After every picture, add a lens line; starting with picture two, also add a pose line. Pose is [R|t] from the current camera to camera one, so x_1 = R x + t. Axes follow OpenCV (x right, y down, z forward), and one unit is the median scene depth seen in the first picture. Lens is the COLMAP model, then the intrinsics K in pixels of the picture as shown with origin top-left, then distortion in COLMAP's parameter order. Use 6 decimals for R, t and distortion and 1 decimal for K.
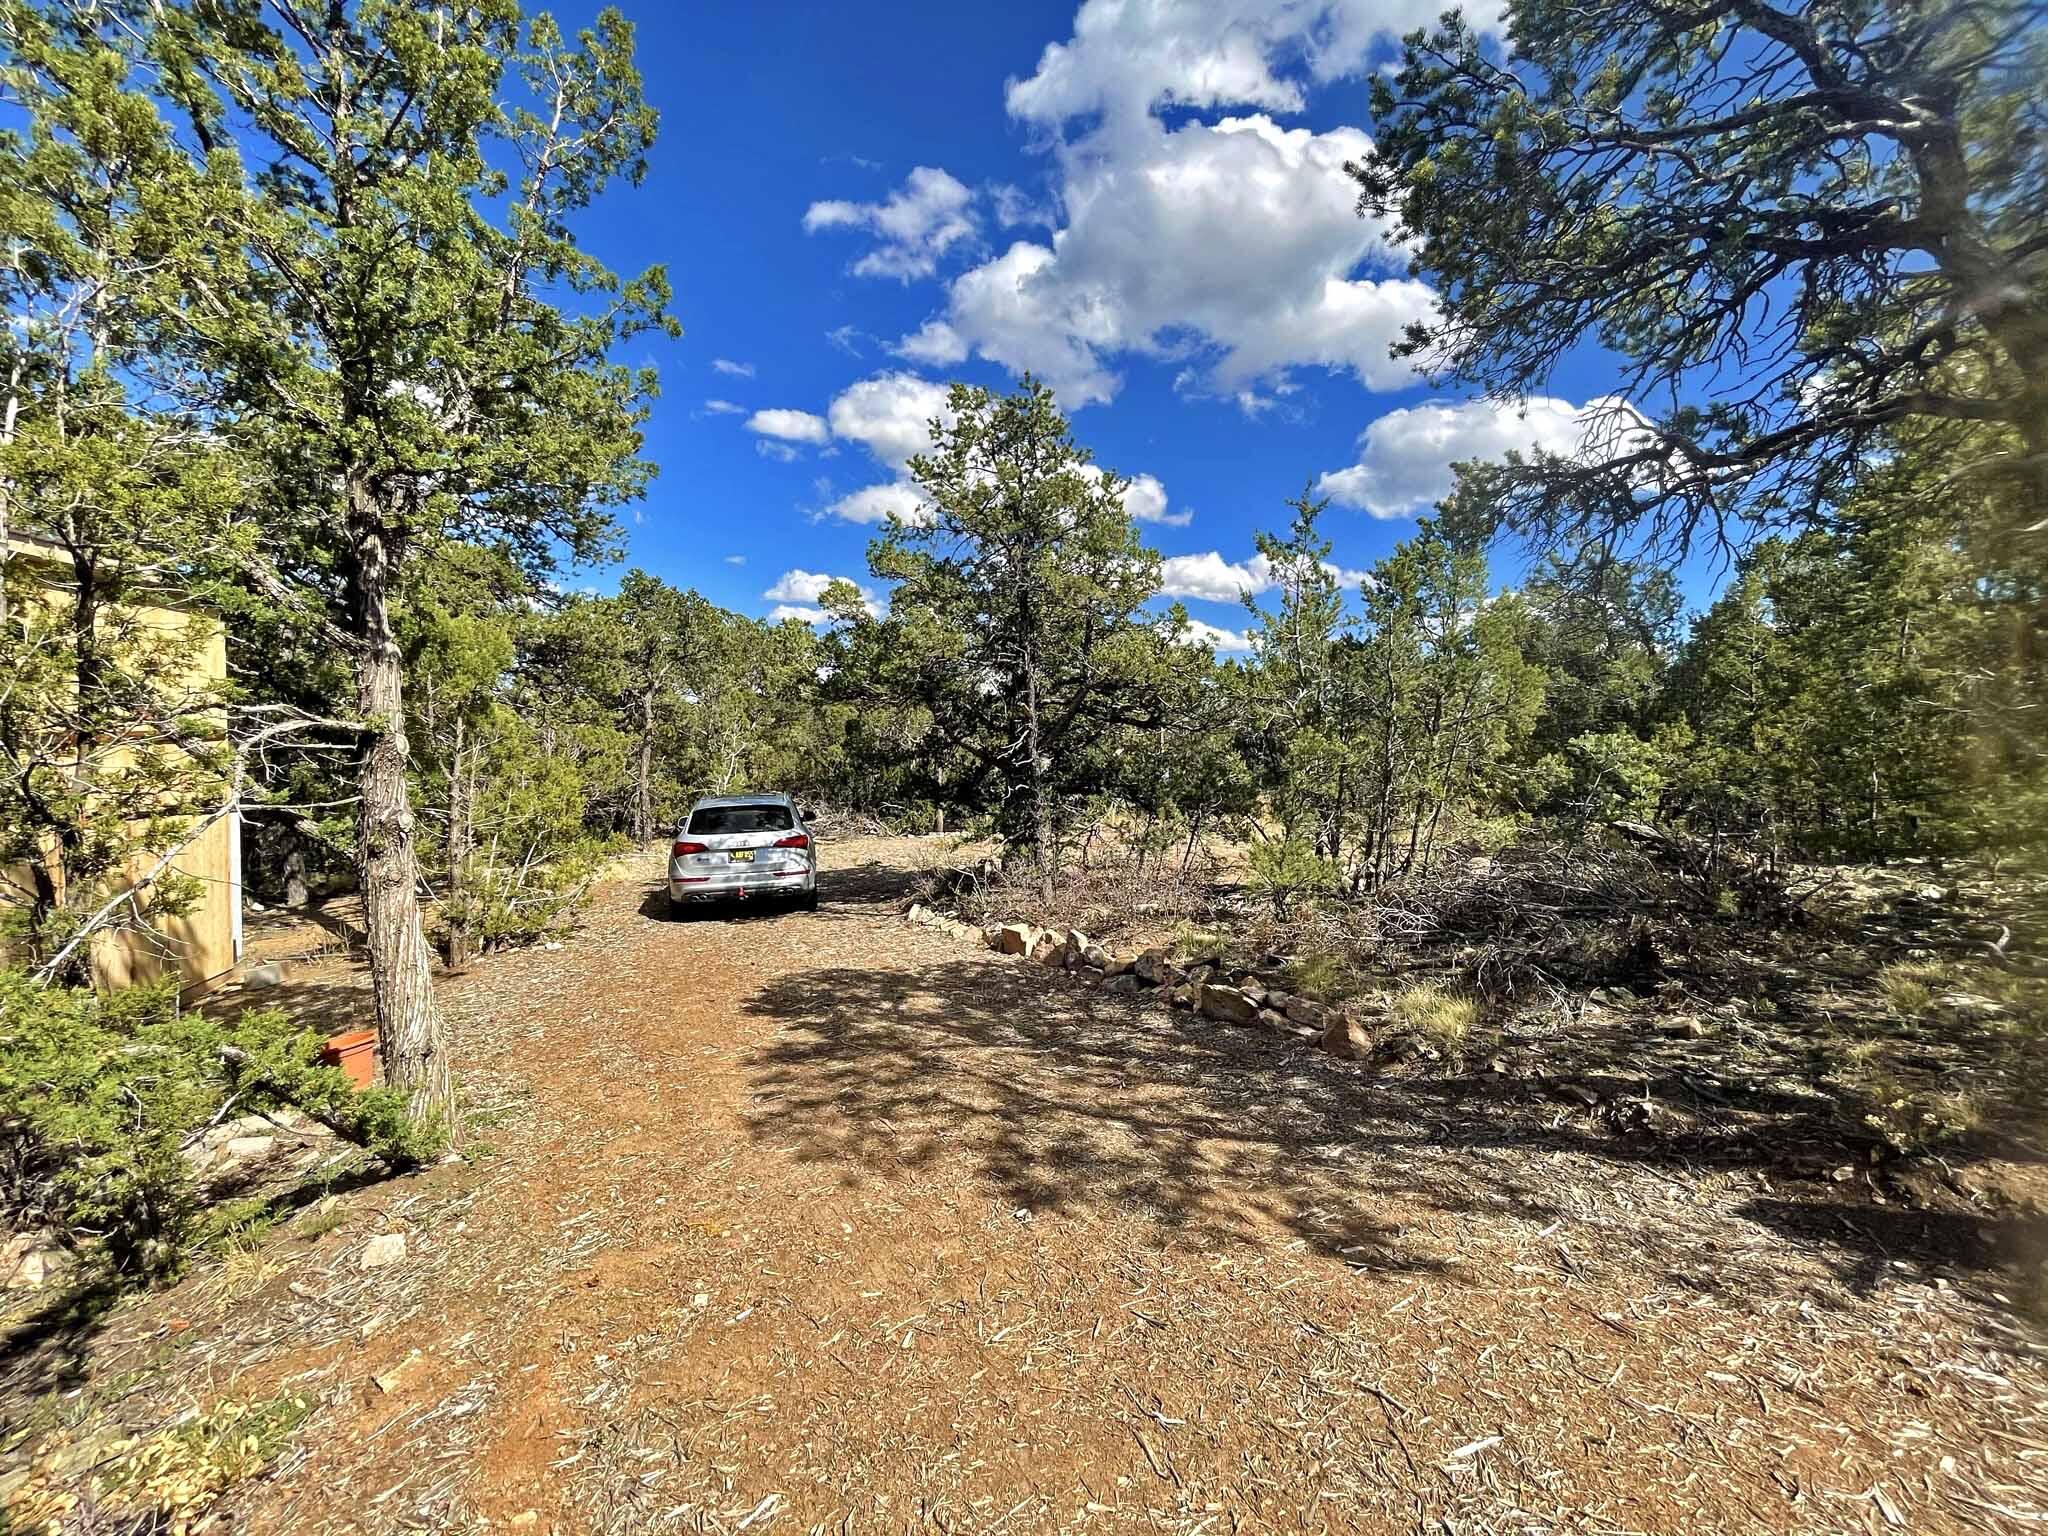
lens RADIAL K [[840.1, 0, 1025.7], [0, 840.1, 772.9], [0, 0, 1]] dist [-0.000446, 0.001823]
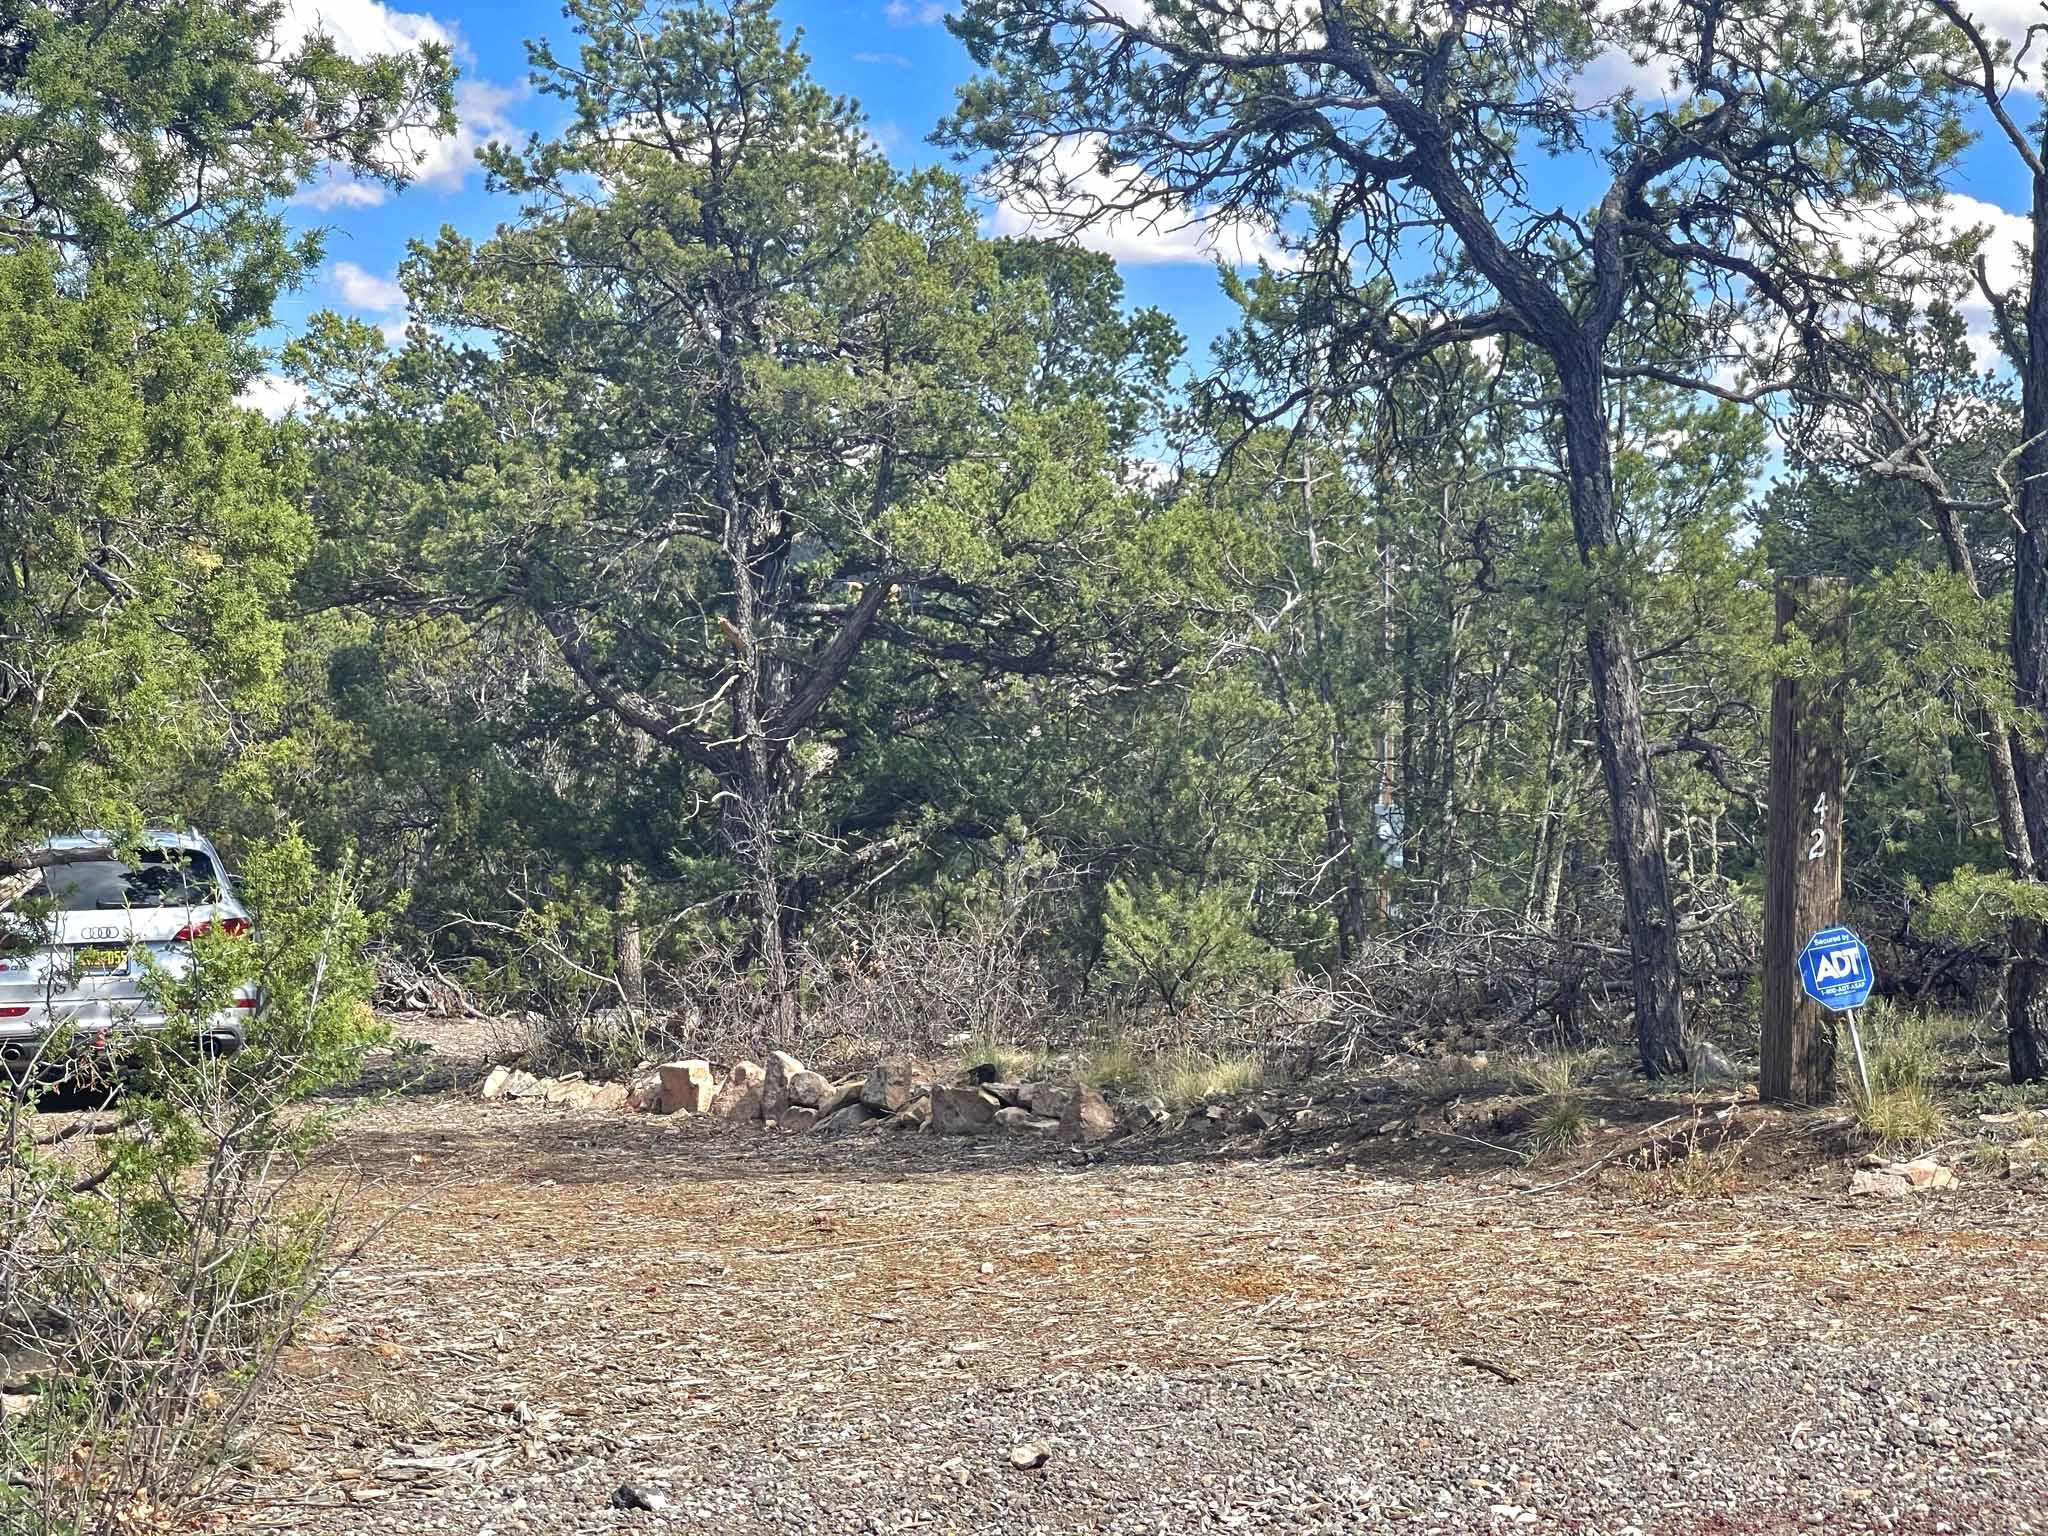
lens RADIAL K [[3844.1, 0, 1035.6], [0, 3844.1, 746.1], [0, 0, 1]] dist [0.184932, 0.000000]
pose [[0.999641, 0.006245, -0.026047, 0.188721], [-0.007244, 0.999234, -0.038463, 0.058983], [0.025787, 0.038637, 0.998921, -0.958947]]
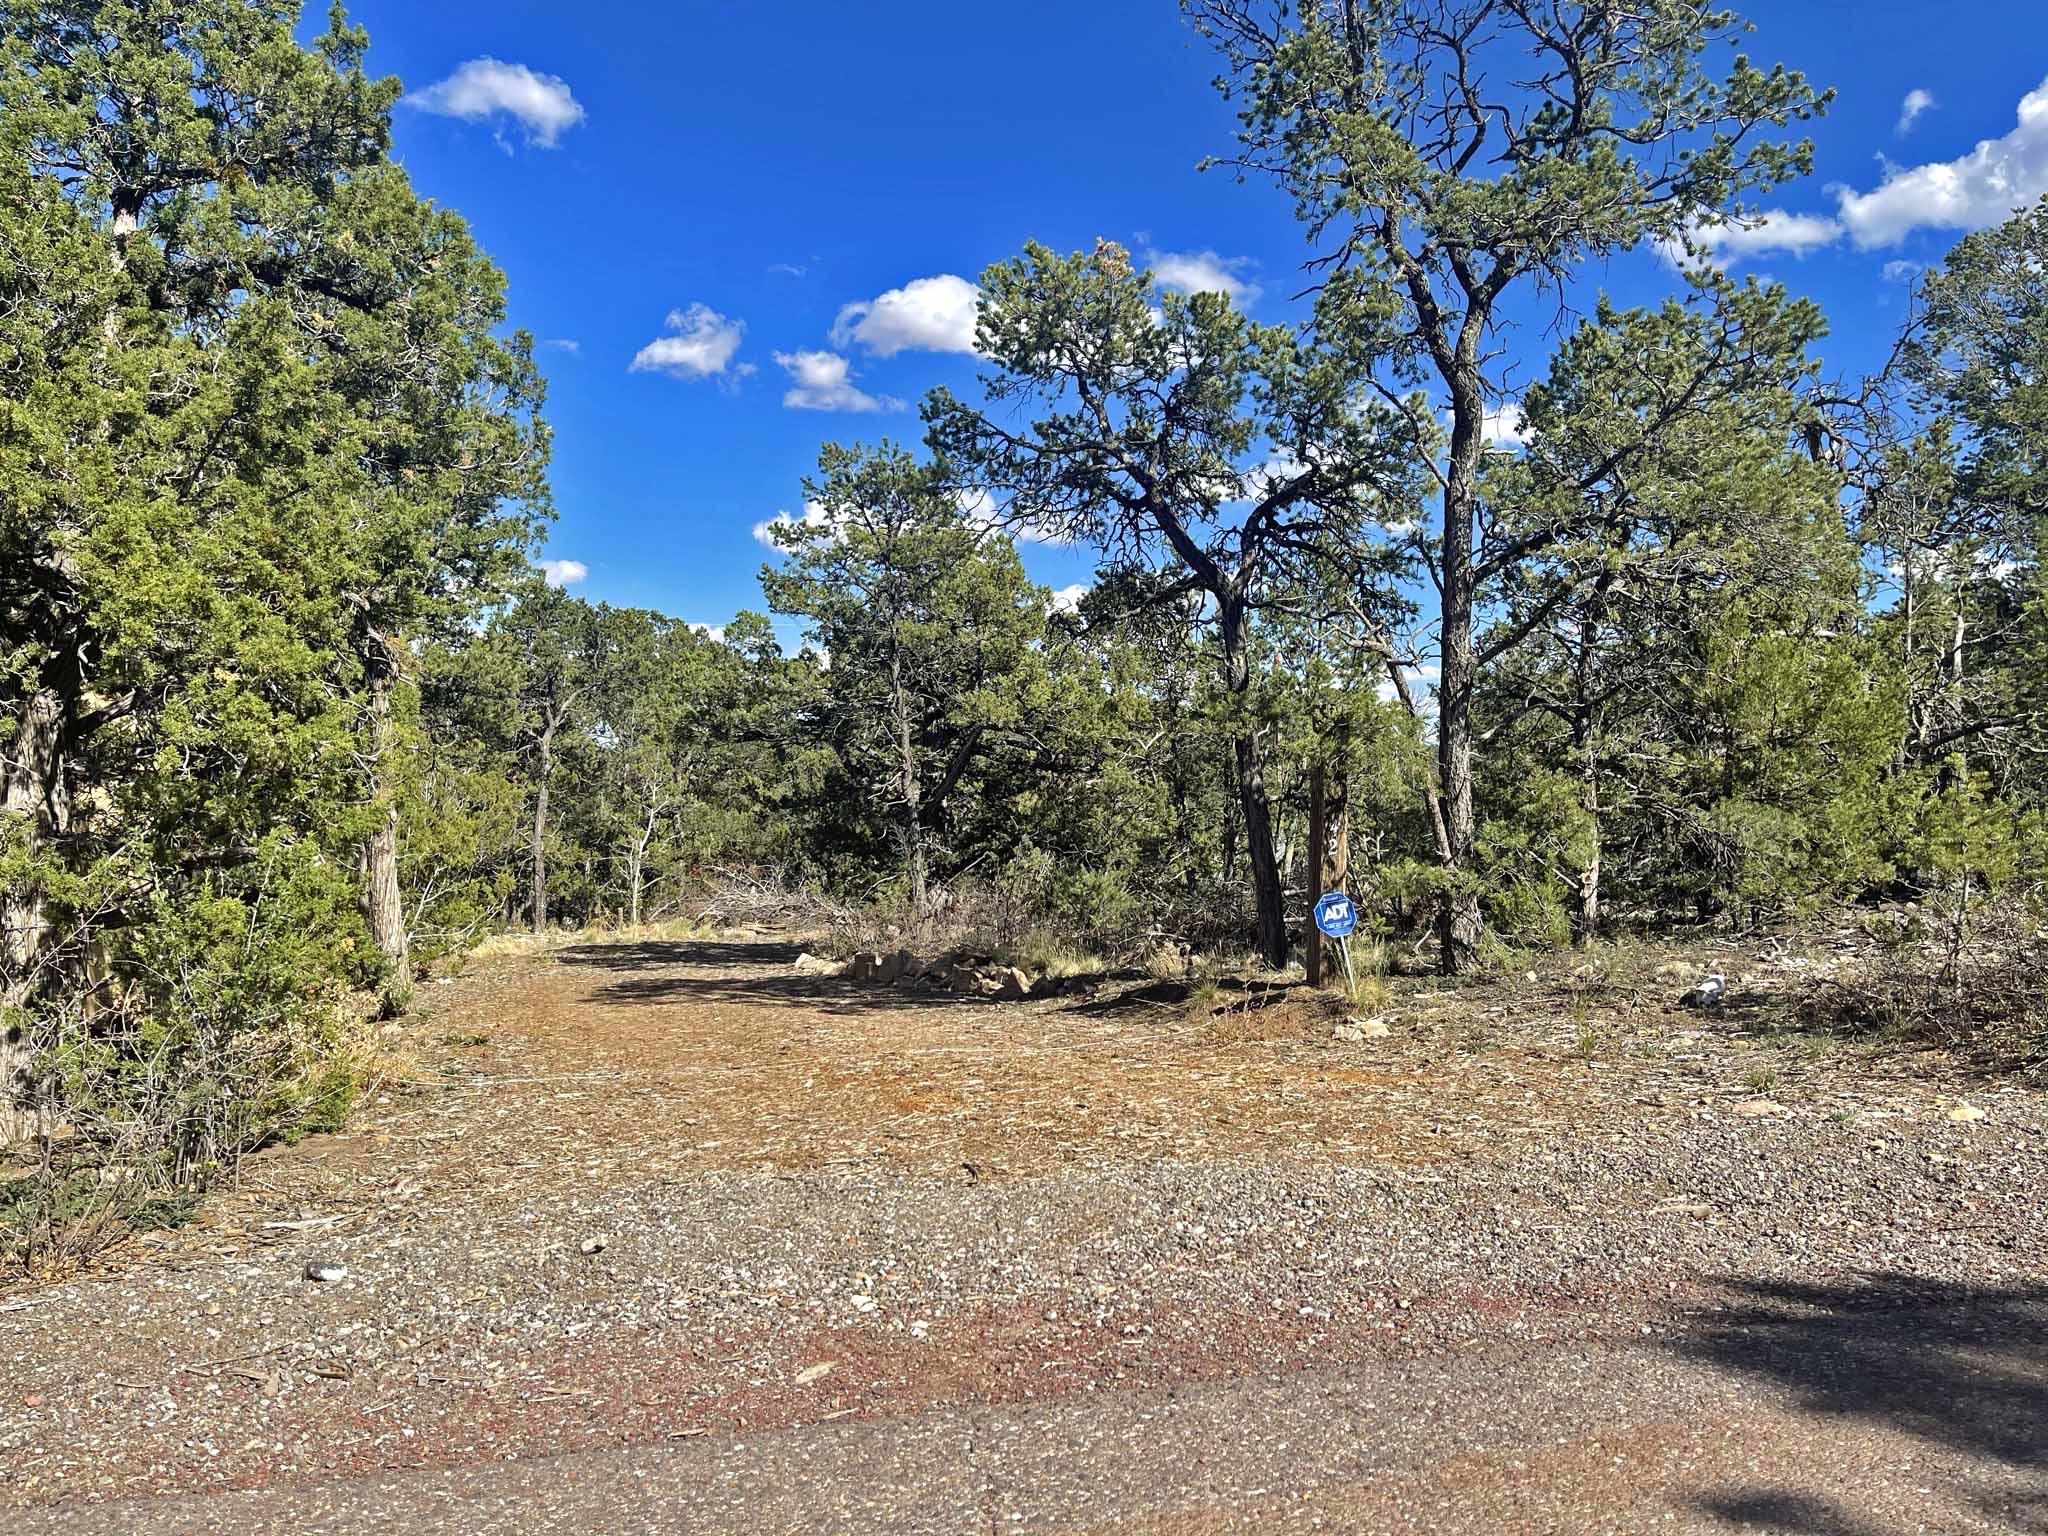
lens RADIAL K [[1573.7, 0, 1028.4], [0, 1573.7, 771.4], [0, 0, 1]] dist [0.042717, -0.034310]
pose [[0.991329, -0.000131, -0.131401, 0.333544], [-0.008437, 0.997872, -0.064653, 0.058308], [0.131129, 0.065201, 0.989219, -0.700254]]
